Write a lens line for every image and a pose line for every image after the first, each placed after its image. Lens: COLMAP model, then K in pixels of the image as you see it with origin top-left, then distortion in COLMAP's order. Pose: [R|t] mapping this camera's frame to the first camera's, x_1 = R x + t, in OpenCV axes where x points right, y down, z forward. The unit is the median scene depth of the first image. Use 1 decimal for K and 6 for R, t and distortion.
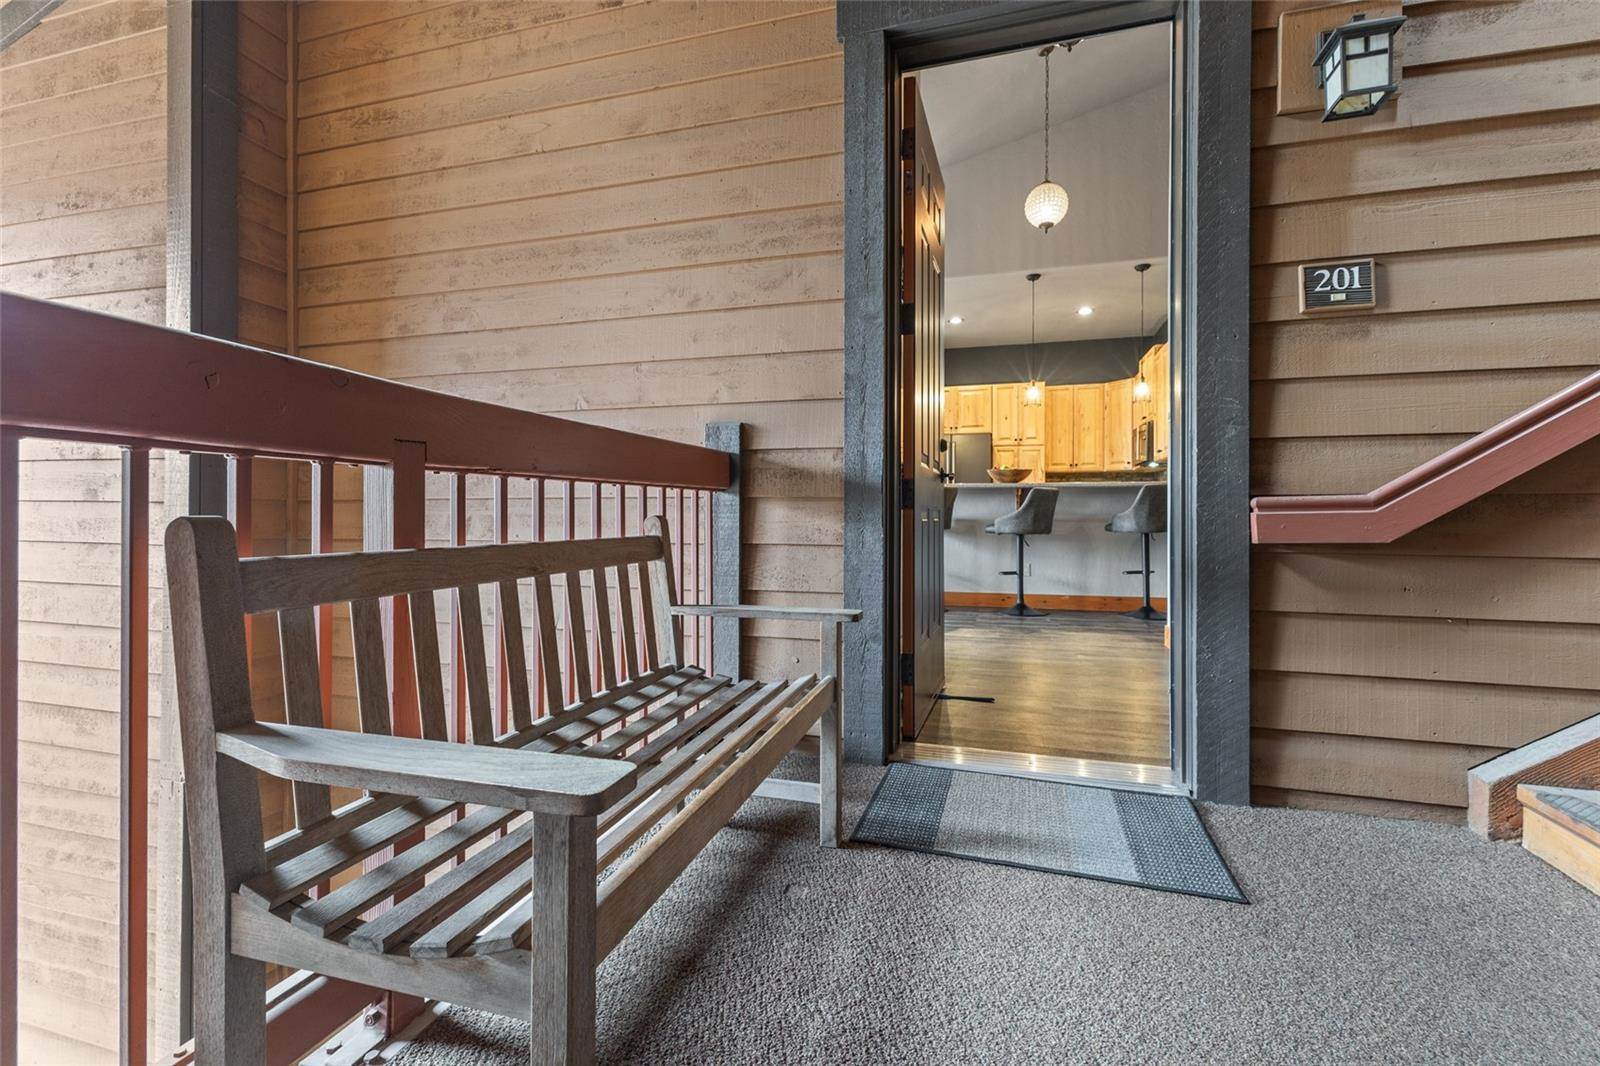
lens RADIAL K [[704.9, 0, 800.3], [0, 704.9, 513.0], [0, 0, 1]] dist [0.000682, -0.000175]
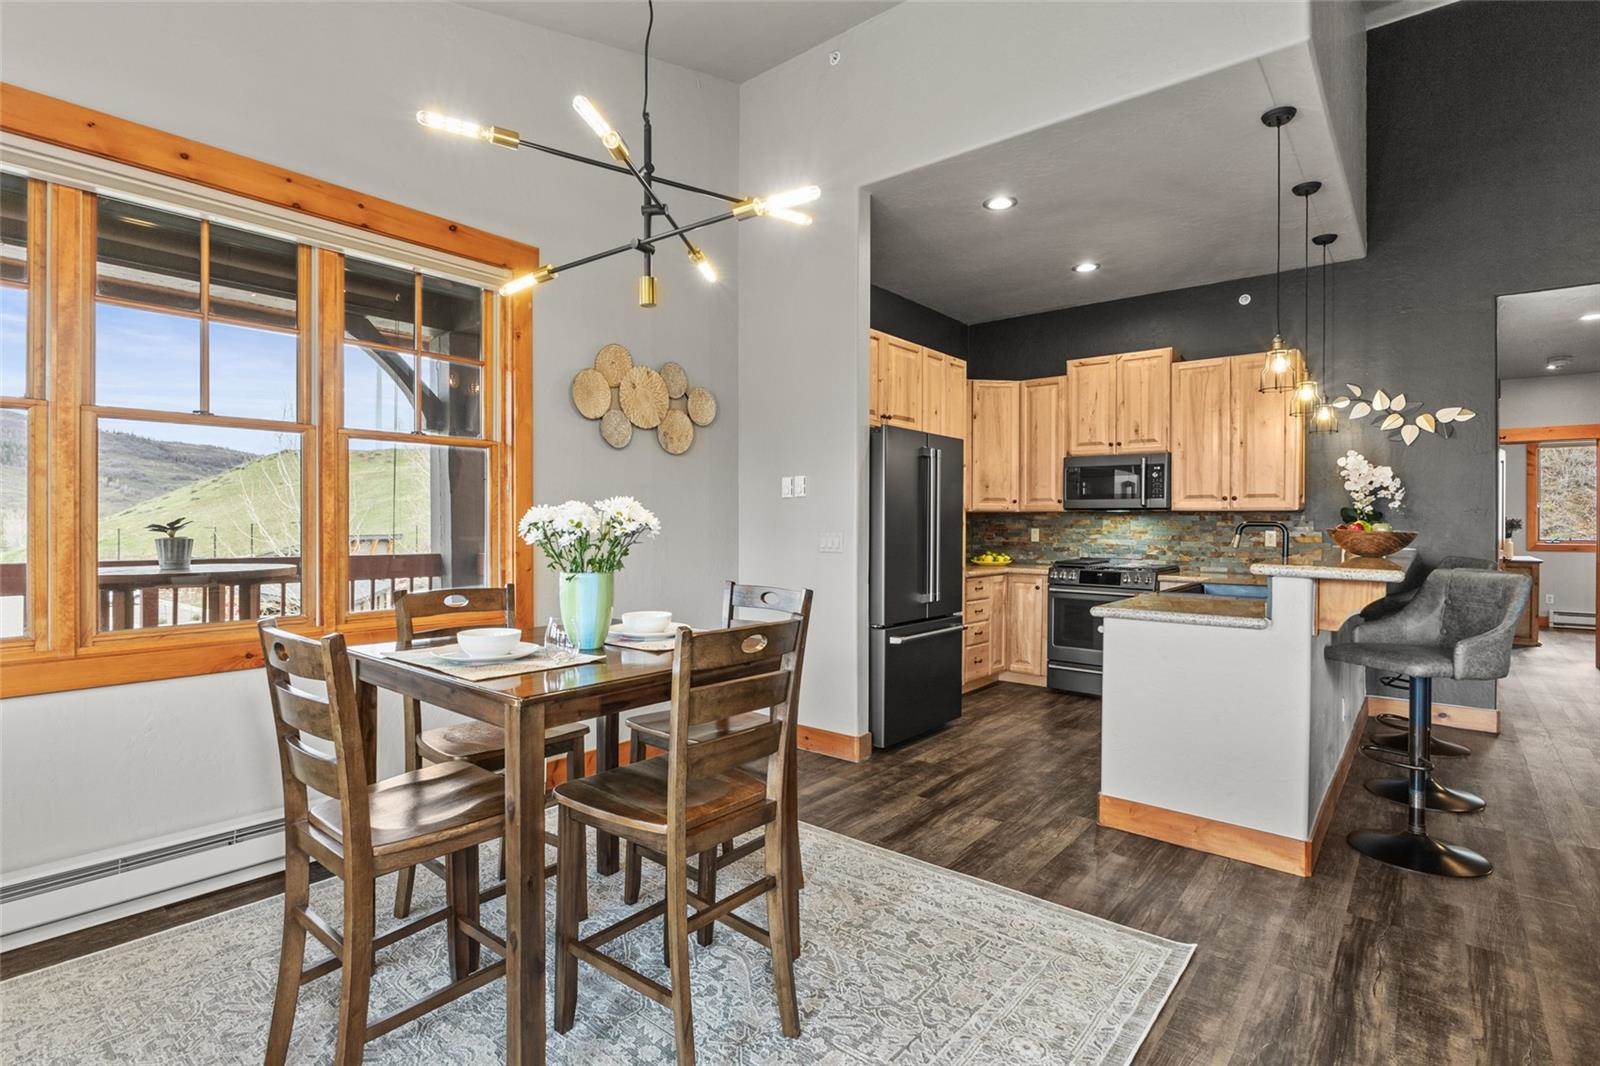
lens RADIAL K [[773.7, 0, 798.3], [0, 773.7, 523.8], [0, 0, 1]] dist [-0.003071, -0.001737]
pose [[0.391090, -0.001343, 0.920351, -0.315640], [-0.005055, 0.999981, 0.003608, -0.049976], [-0.920338, -0.006064, 0.391076, 0.882066]]
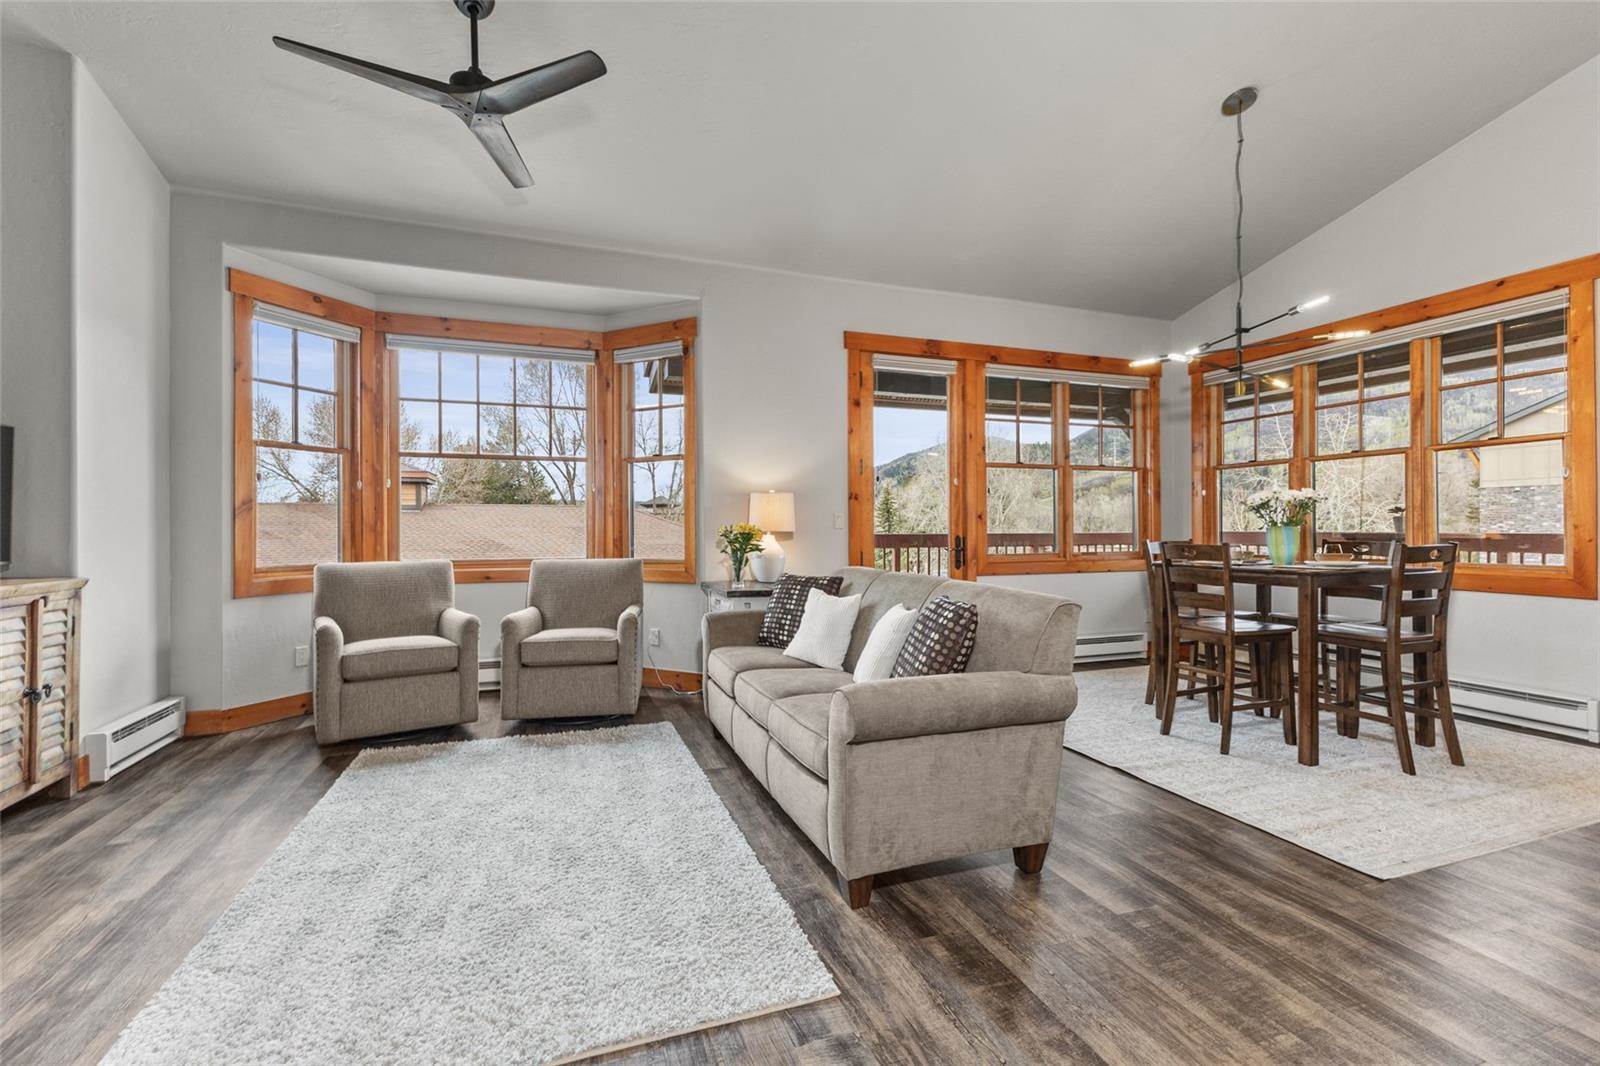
lens RADIAL K [[702.7, 0, 799.3], [0, 702.7, 529.2], [0, 0, 1]] dist [0.014253, -0.004227]
pose [[0.594267, -0.006374, -0.804242, 0.082784], [0.003986, 0.999980, -0.004979, -0.028930], [0.804258, -0.000247, 0.594281, 0.521807]]
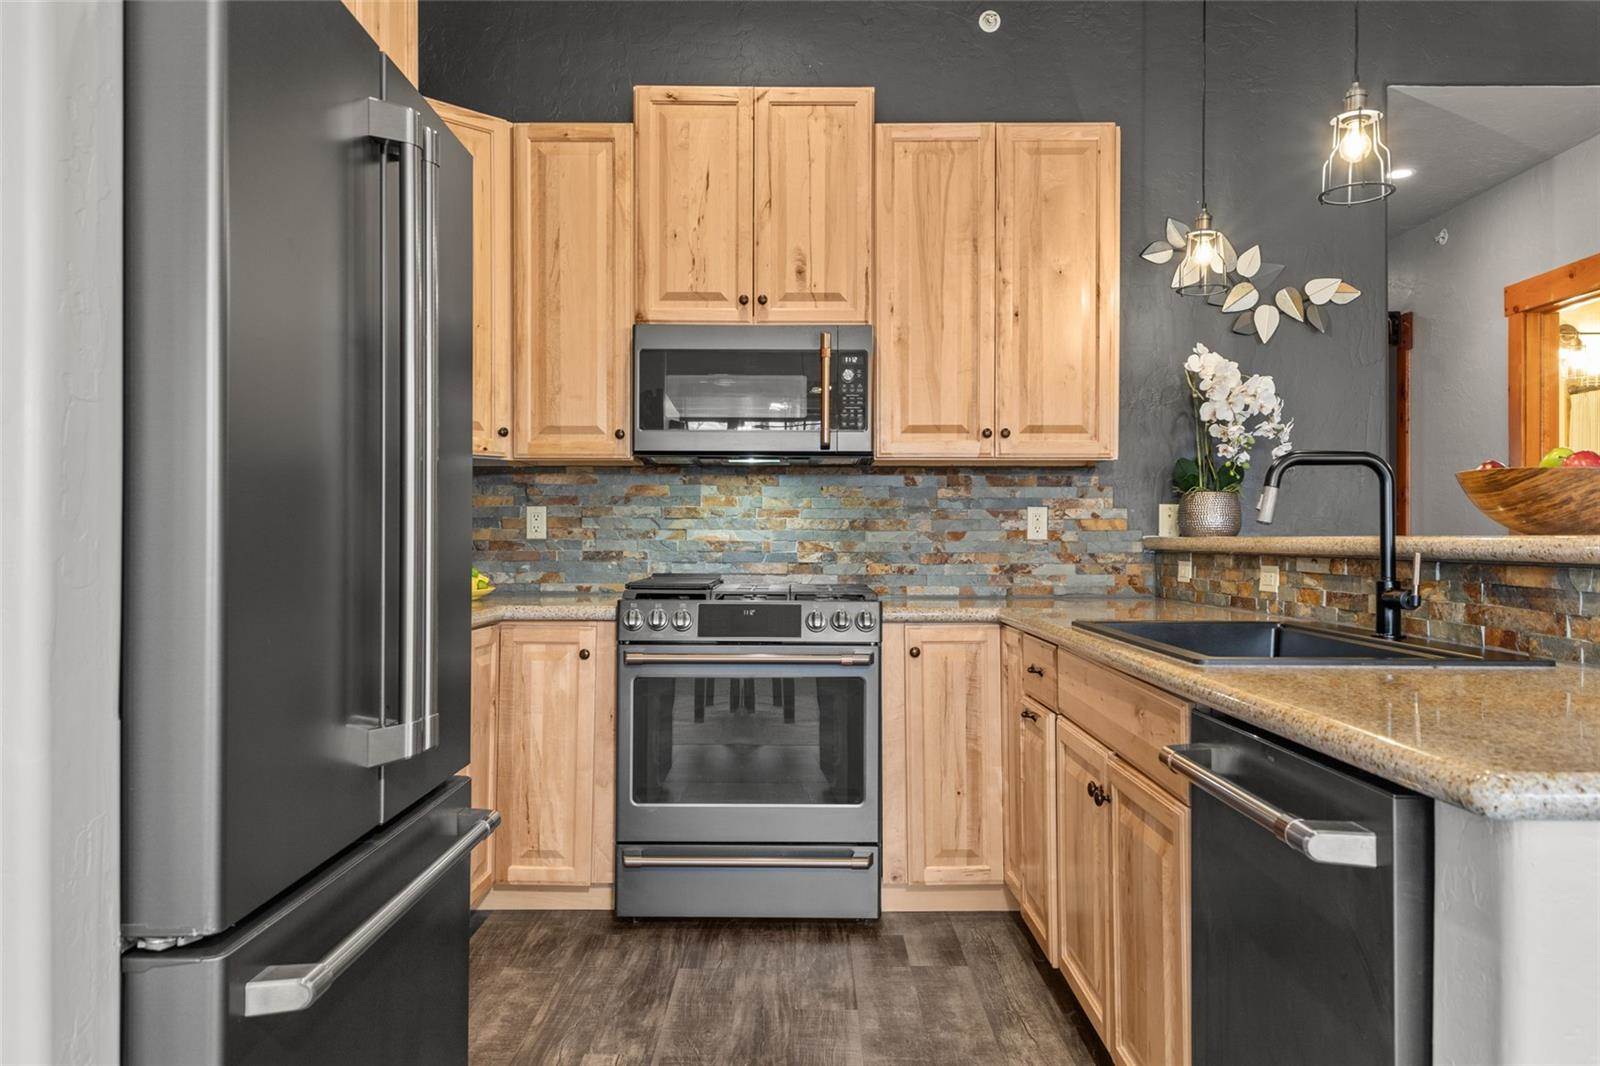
lens RADIAL K [[1167.0, 0, 796.5], [0, 1167.0, 527.1], [0, 0, 1]] dist [0.040271, -0.007532]
pose [[-0.279109, 0.008509, 0.960222, 0.008214], [-0.002377, 0.999952, -0.009552, -0.030766], [-0.960256, -0.004949, -0.279075, 0.998964]]
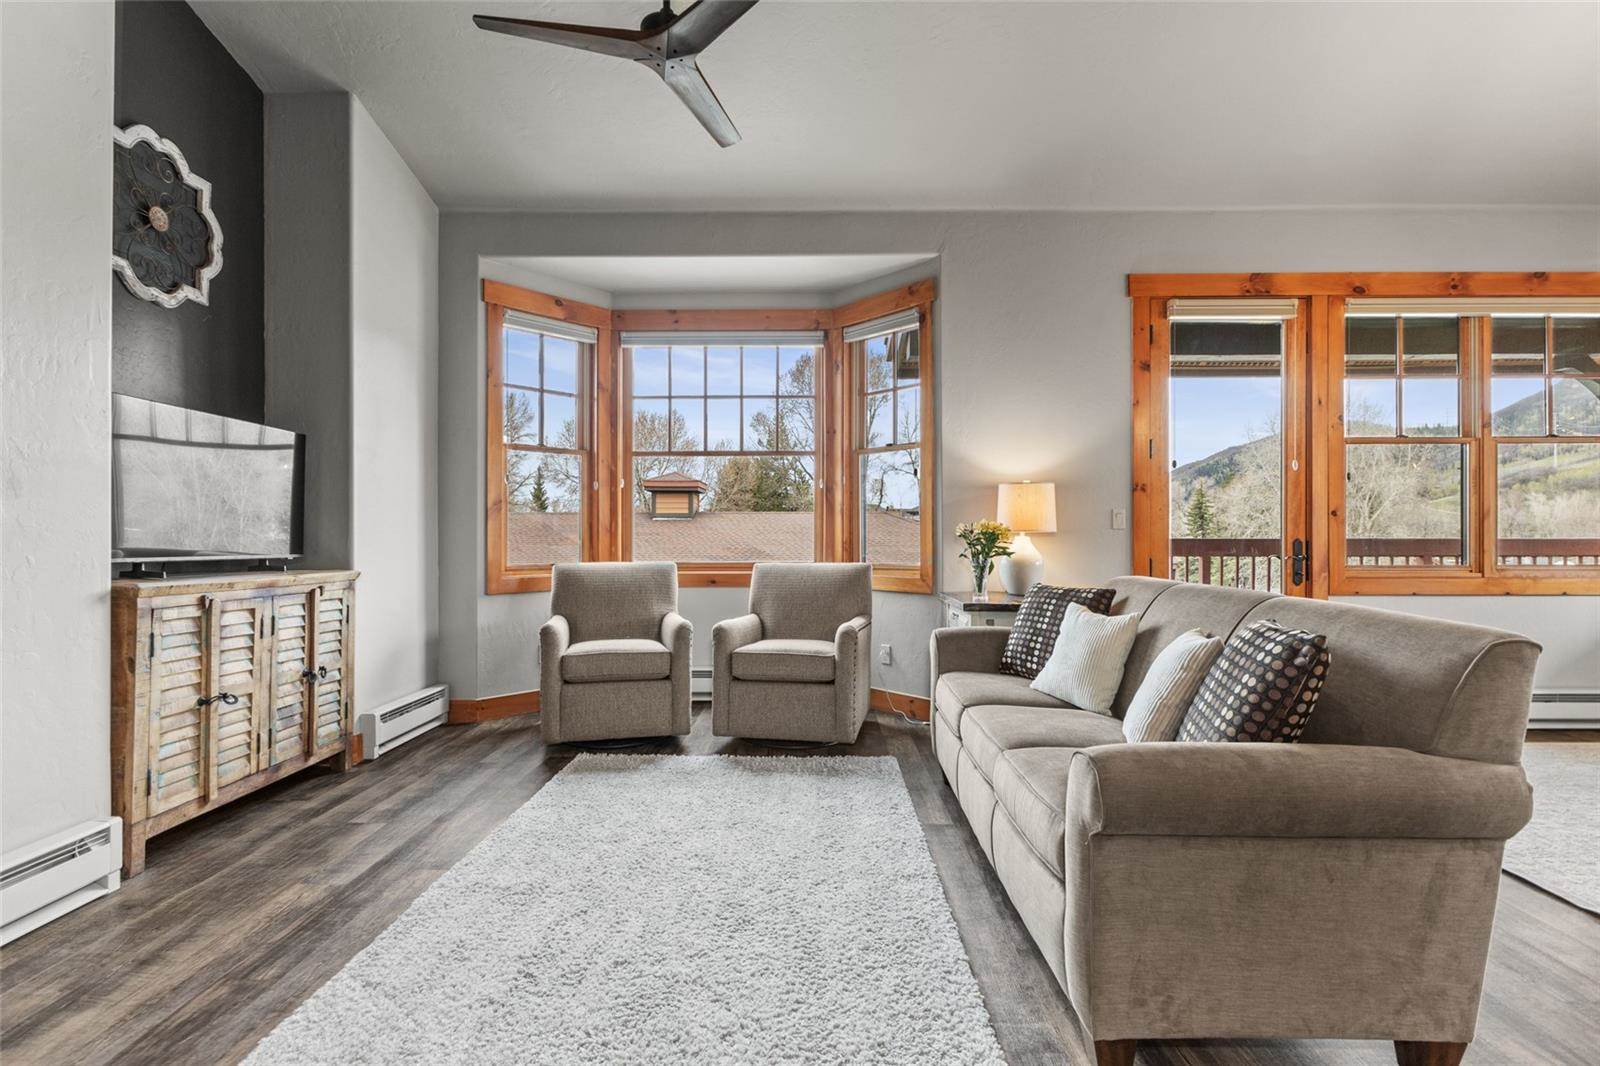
lens RADIAL K [[753.3, 0, 801.3], [0, 753.3, 540.4], [0, 0, 1]] dist [0.002483, -0.000411]
pose [[0.269461, -0.002901, -0.963007, 0.045168], [-0.000311, 0.999995, -0.003100, -0.022954], [0.963011, 0.001135, 0.269459, 0.568360]]
